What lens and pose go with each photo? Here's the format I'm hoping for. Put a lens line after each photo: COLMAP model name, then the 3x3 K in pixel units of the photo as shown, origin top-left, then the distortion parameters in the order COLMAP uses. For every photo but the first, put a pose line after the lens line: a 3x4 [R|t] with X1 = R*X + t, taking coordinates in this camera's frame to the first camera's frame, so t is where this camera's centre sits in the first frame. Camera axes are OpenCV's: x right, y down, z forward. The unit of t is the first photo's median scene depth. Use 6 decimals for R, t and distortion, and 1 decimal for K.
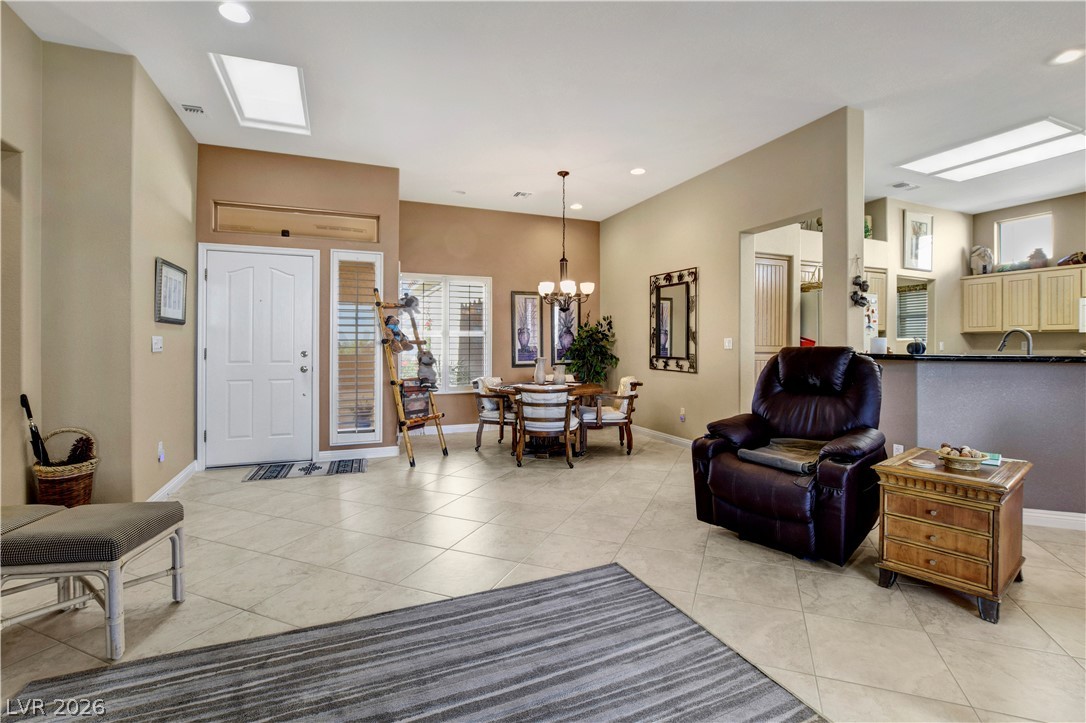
lens RADIAL K [[510.6, 0, 559.5], [0, 510.6, 344.6], [0, 0, 1]] dist [-0.023734, 0.001911]
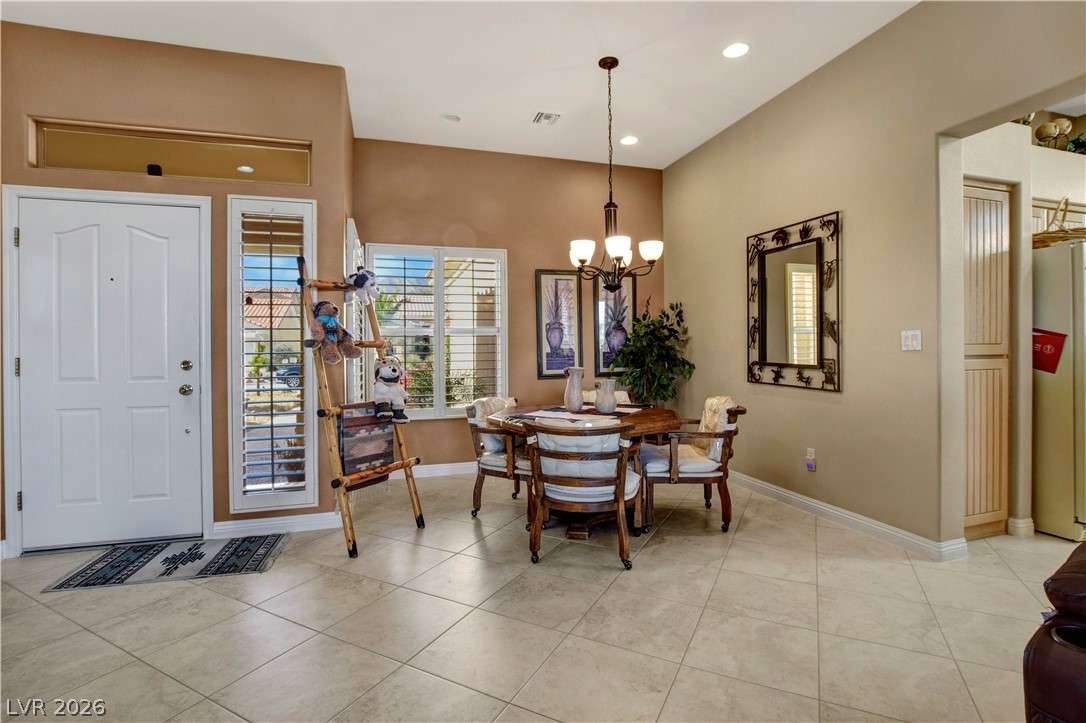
lens RADIAL K [[489.6, 0, 551.3], [0, 489.6, 346.6], [0, 0, 1]] dist [-0.029269, -0.000004]
pose [[0.993172, -0.009965, -0.116230, 0.003749], [0.010164, 0.999948, 0.001125, -0.000126], [0.116213, -0.002298, 0.993222, 0.415792]]
